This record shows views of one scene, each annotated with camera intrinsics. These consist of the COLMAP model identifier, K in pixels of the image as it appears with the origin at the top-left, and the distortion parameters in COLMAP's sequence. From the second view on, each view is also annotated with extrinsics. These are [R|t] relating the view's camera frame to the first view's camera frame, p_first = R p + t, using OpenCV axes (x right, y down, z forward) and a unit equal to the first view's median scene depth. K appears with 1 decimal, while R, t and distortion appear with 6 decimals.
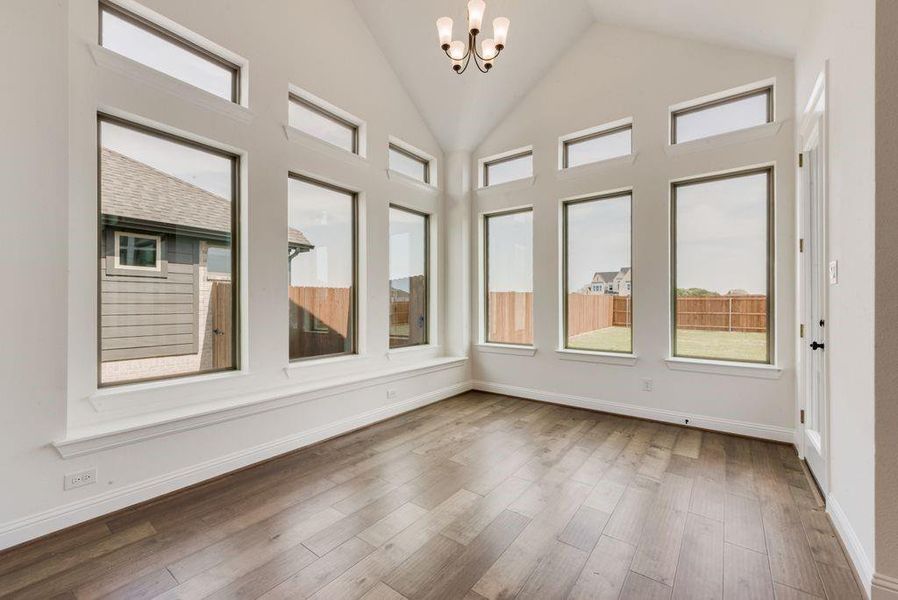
lens RADIAL K [[360.0, 0, 450.8], [0, 360.0, 301.7], [0, 0, 1]] dist [0.003356, 0.000278]
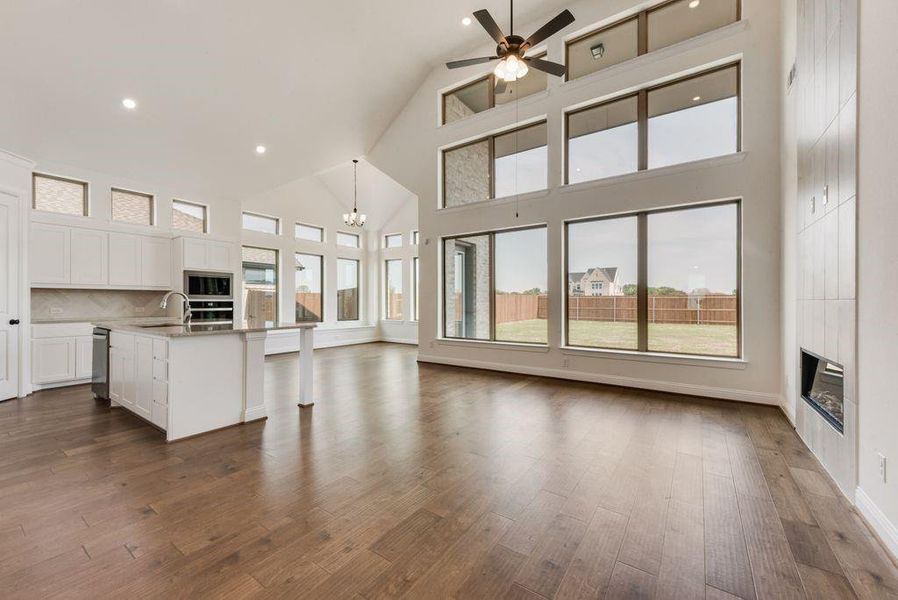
lens RADIAL K [[360.0, 0, 453.5], [0, 360.0, 298.6], [0, 0, 1]] dist [0.003356, 0.000278]
pose [[0.999440, -0.000822, 0.033462, 0.437190], [0.000943, 0.999993, -0.003590, -0.002095], [-0.033459, 0.003619, 0.999434, -1.189474]]
